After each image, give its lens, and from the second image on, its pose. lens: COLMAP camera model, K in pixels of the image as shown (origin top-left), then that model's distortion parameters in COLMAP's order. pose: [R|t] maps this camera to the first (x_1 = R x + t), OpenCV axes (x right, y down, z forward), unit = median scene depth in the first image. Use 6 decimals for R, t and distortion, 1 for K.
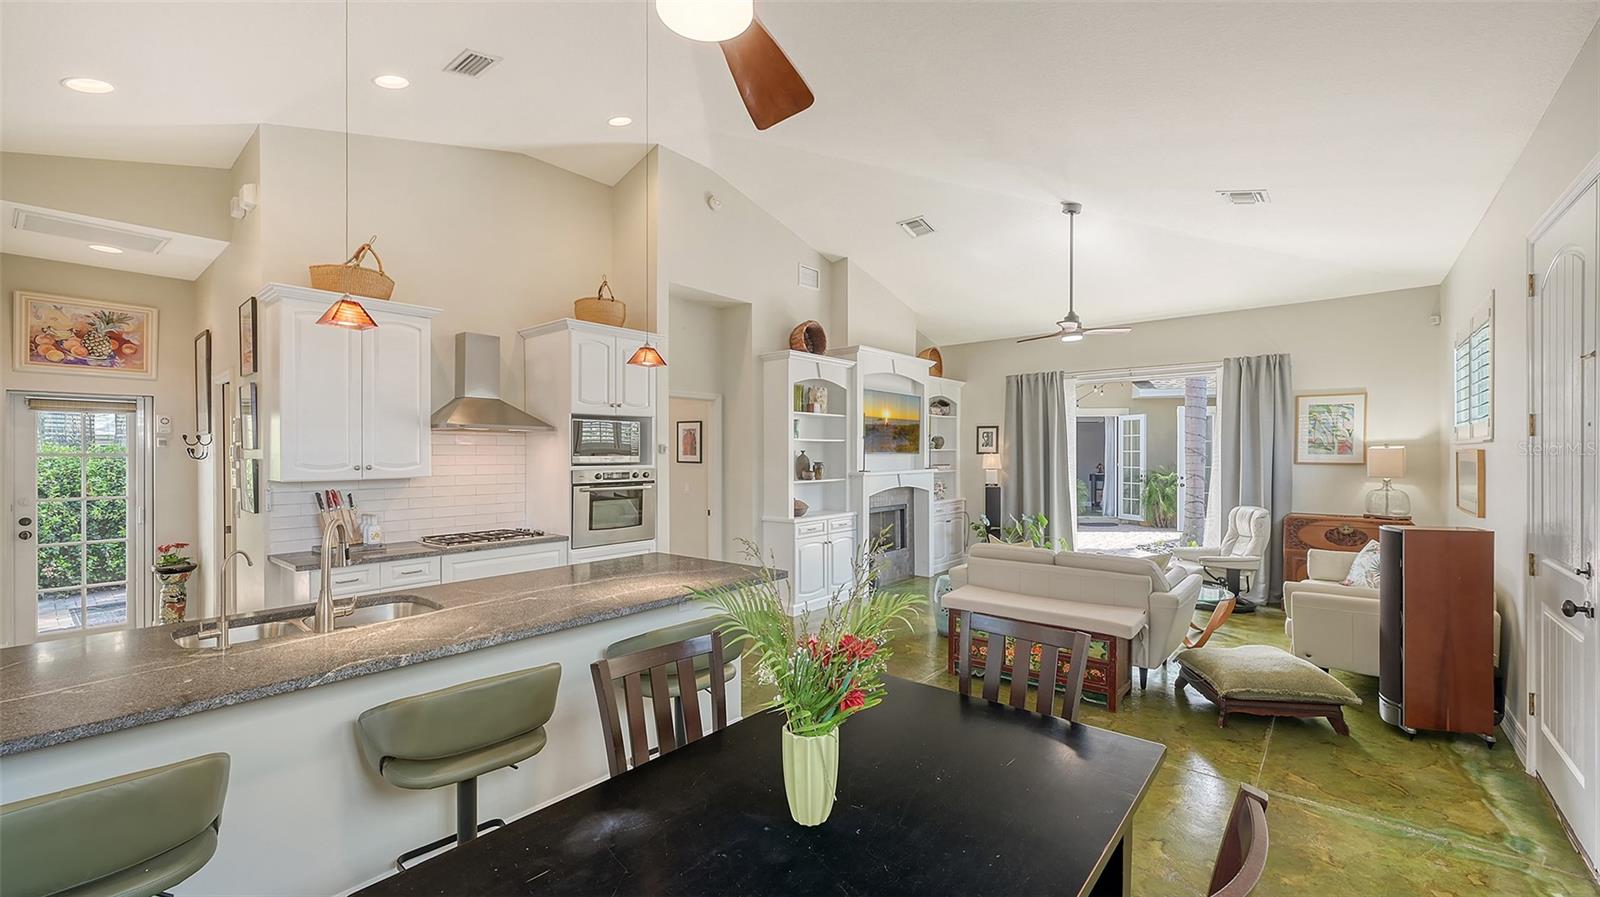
lens RADIAL K [[646.0, 0, 798.9], [0, 646.0, 443.1], [0, 0, 1]] dist [0.000147, 0.000525]
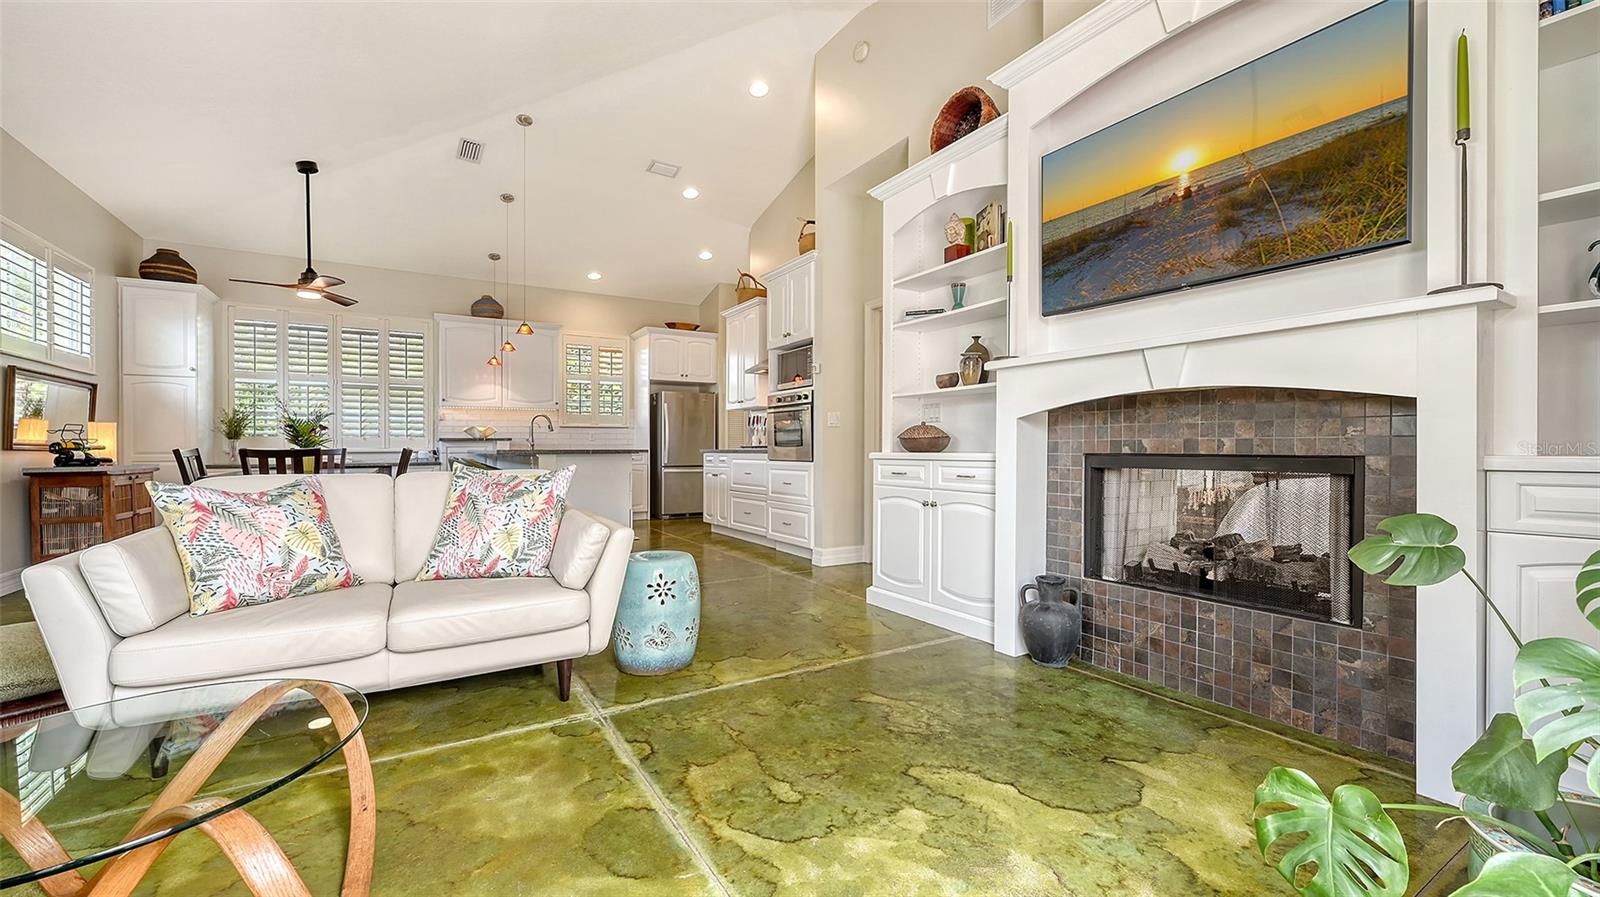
lens RADIAL K [[646.0, 0, 802.9], [0, 646.0, 454.9], [0, 0, 1]] dist [0.000147, 0.000525]
pose [[-0.293467, -0.002991, -0.955965, 1.438710], [-0.011935, 0.999929, 0.000536, 0.288919], [0.955895, 0.011567, -0.293481, 2.743210]]
